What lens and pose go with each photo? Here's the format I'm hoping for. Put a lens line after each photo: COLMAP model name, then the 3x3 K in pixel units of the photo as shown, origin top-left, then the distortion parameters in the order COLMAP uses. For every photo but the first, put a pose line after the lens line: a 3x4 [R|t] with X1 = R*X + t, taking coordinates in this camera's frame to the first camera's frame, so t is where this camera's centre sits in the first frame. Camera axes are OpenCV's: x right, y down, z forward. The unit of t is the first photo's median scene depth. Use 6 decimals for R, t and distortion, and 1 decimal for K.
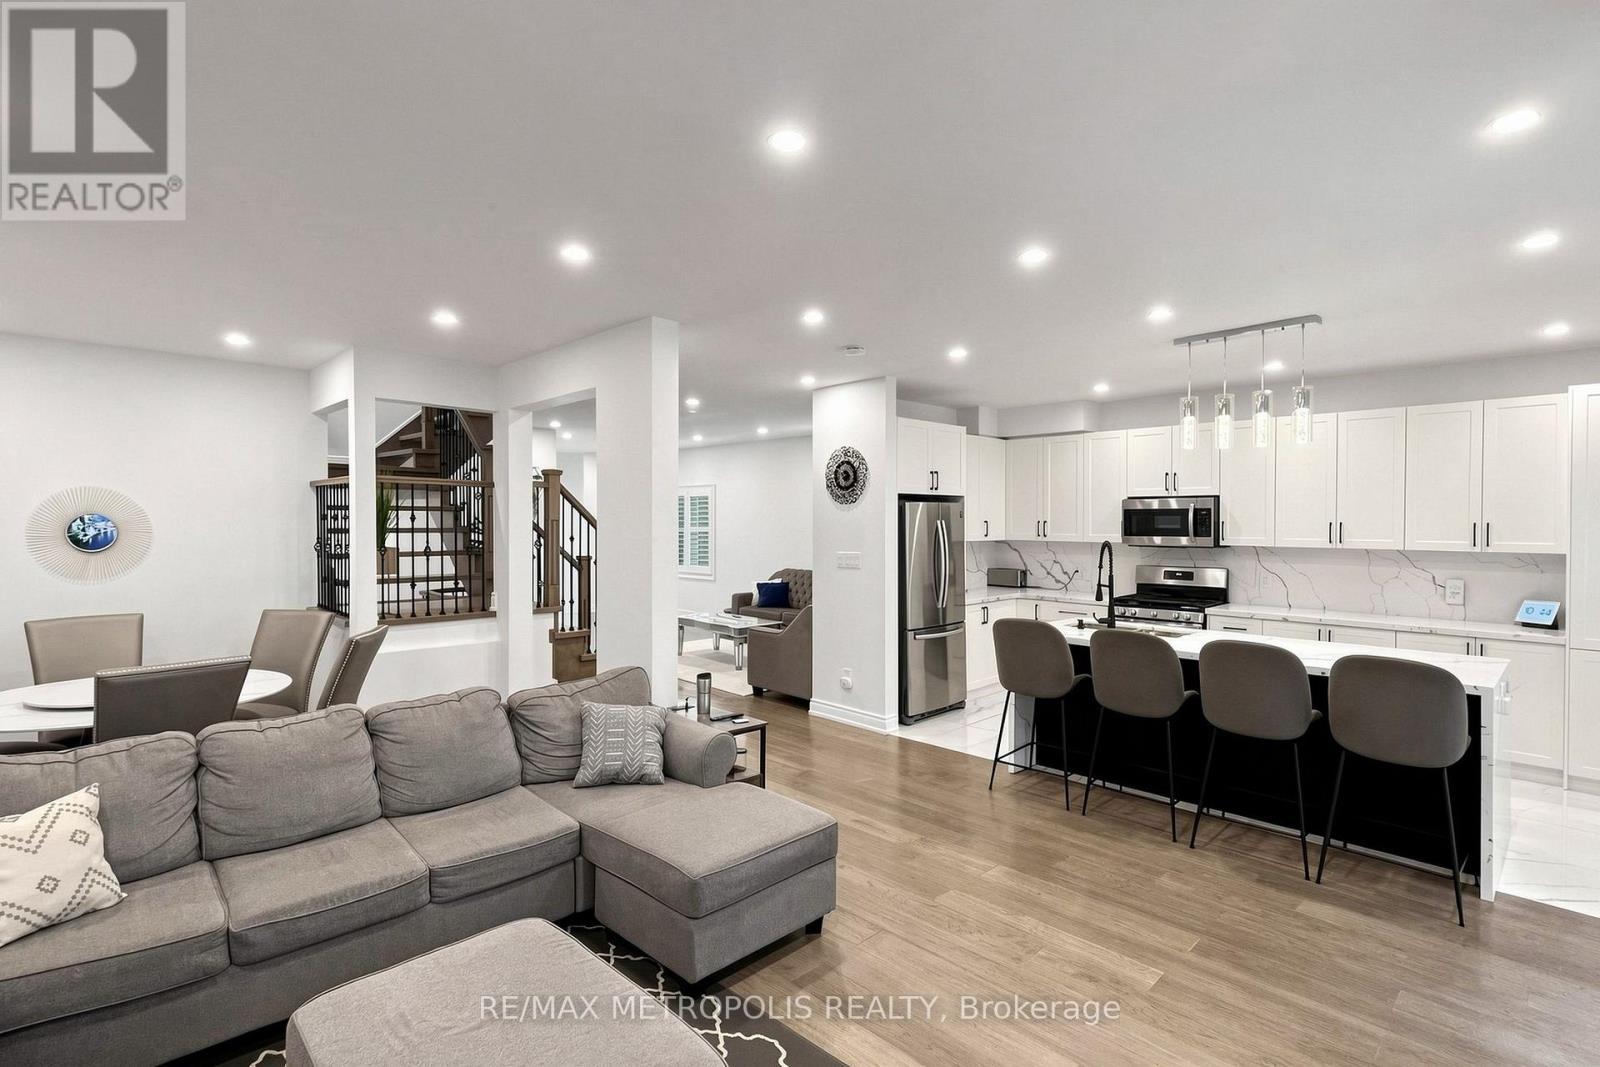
lens RADIAL K [[748.4, 0, 799.6], [0, 748.4, 535.6], [0, 0, 1]] dist [0.000622, 0.002593]
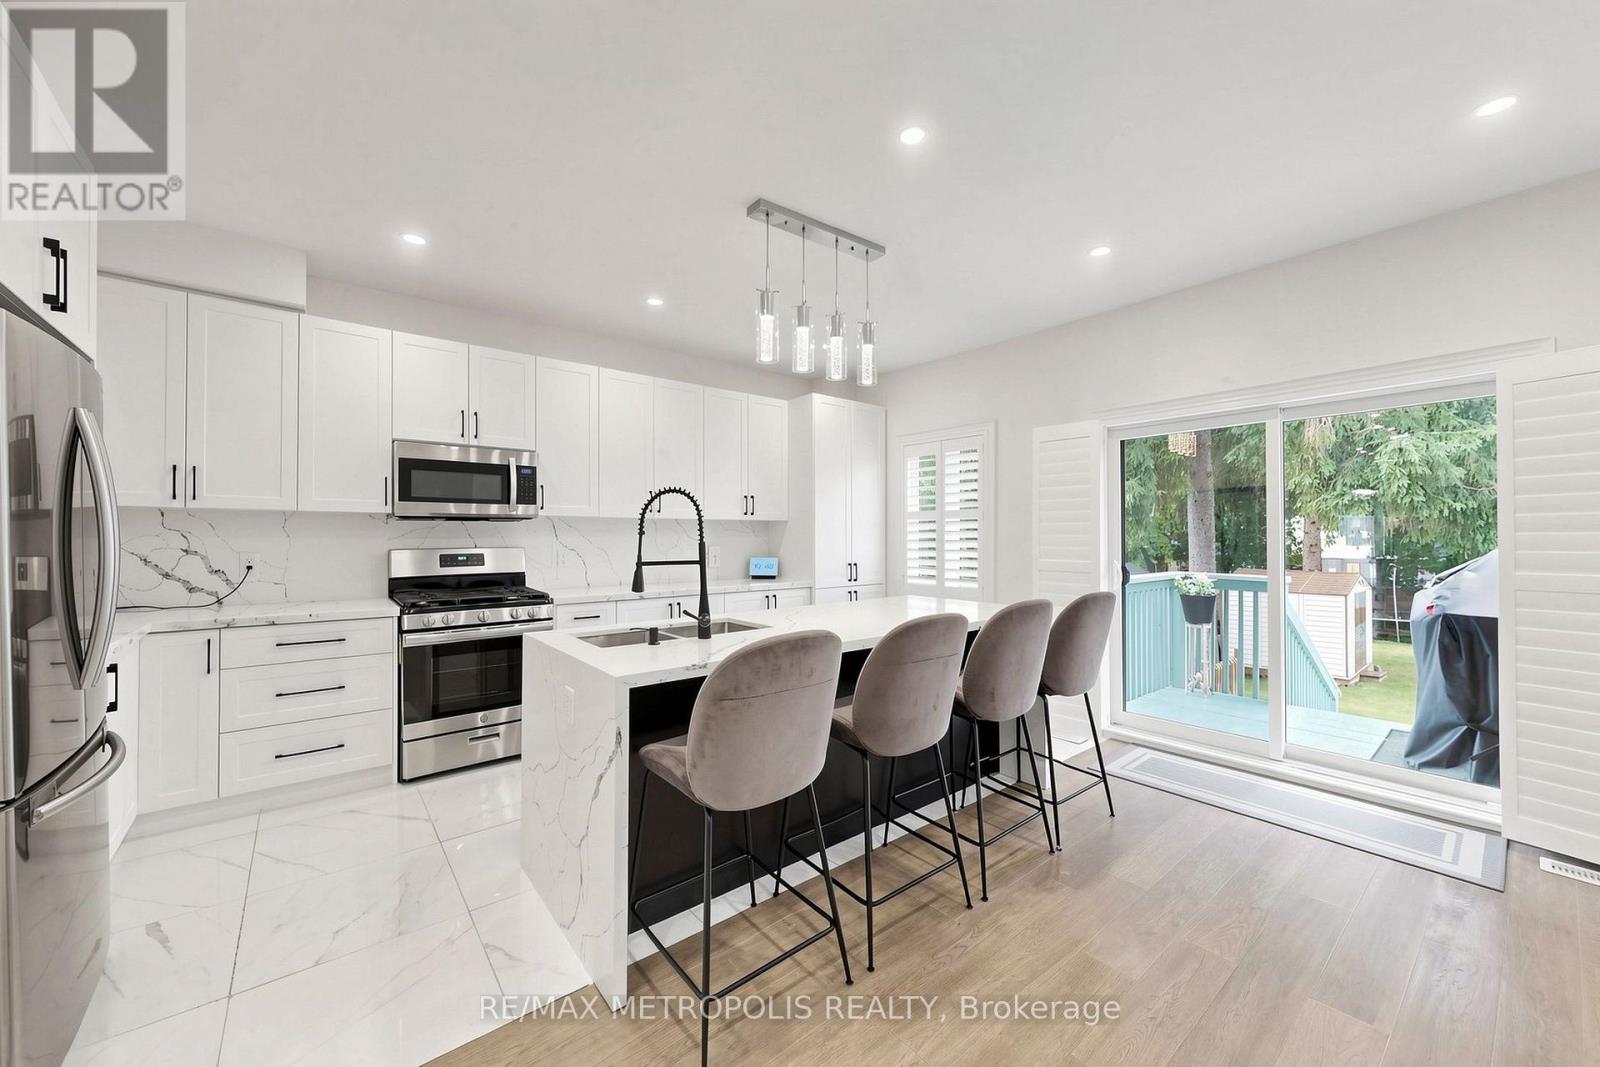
lens RADIAL K [[604.2, 0, 794.8], [0, 604.2, 532.2], [0, 0, 1]] dist [0.008503, 0.000351]
pose [[0.079887, 0.002518, 0.996801, -0.068581], [0.017717, 0.999835, -0.003946, 0.055545], [-0.996646, 0.017976, 0.079829, 1.026088]]
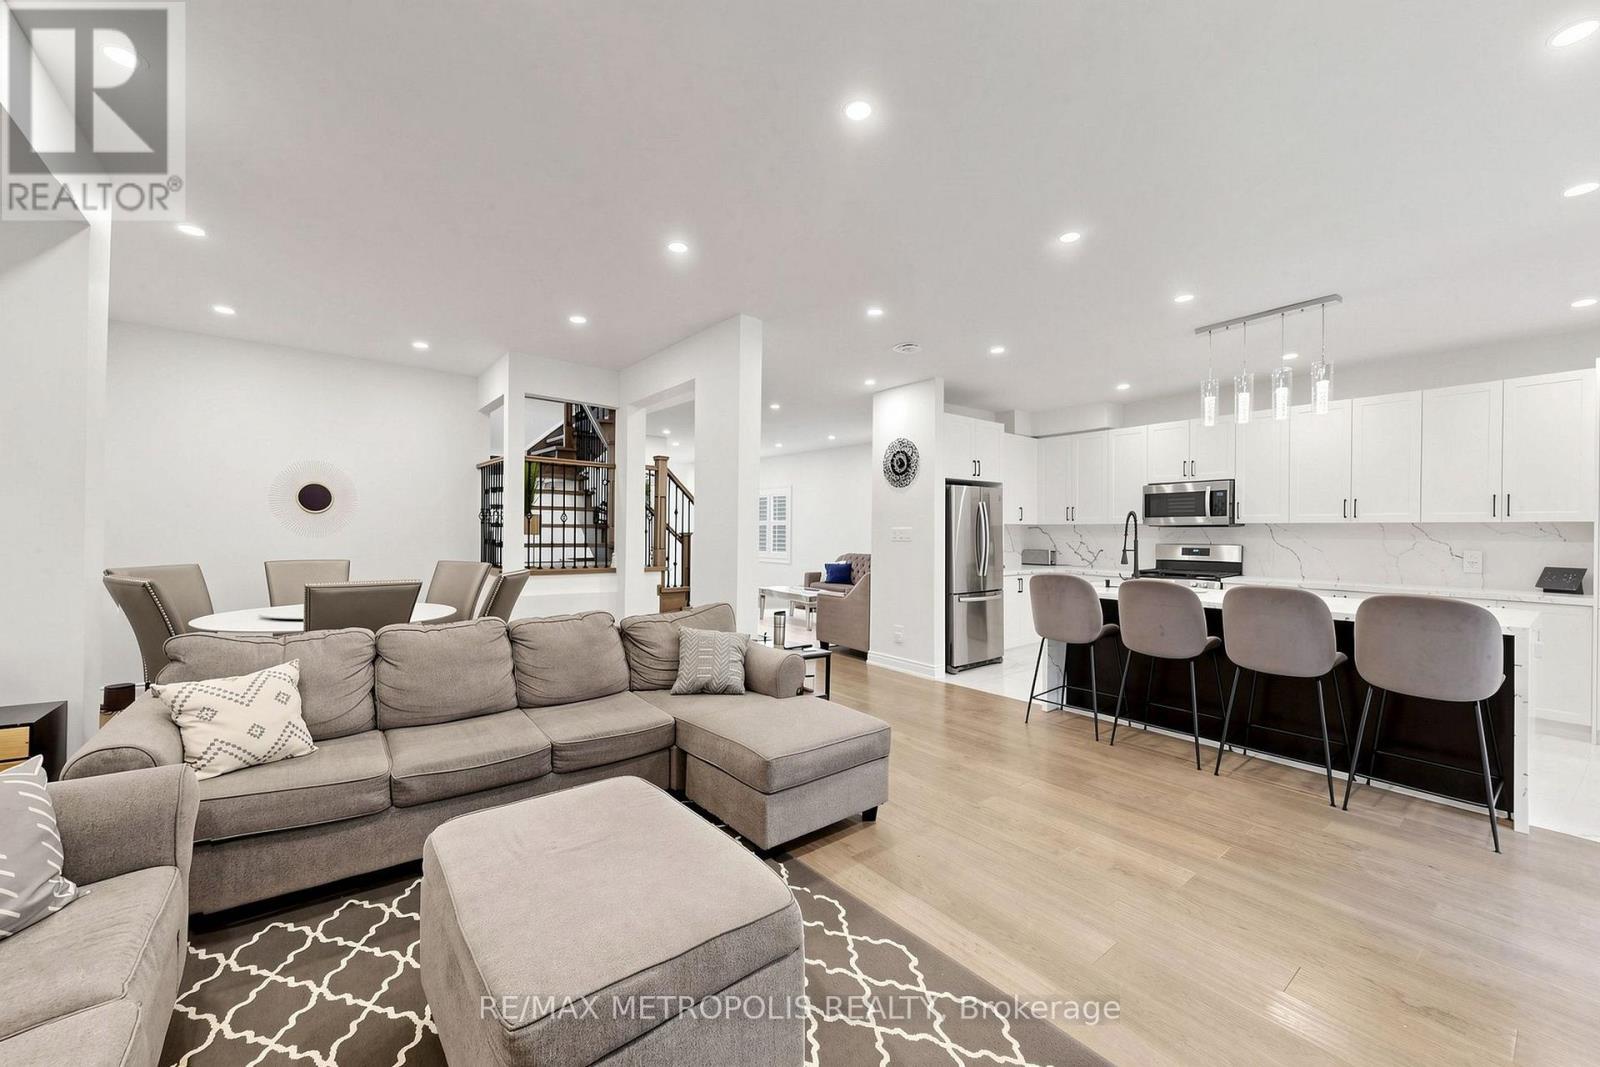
lens RADIAL K [[604.2, 0, 800.6], [0, 604.2, 532.0], [0, 0, 1]] dist [0.008503, 0.000351]
pose [[0.995010, 0.008542, -0.099407, 0.000359], [-0.010462, 0.999768, -0.018805, 0.074626], [0.099224, 0.019751, 0.994869, 0.038914]]
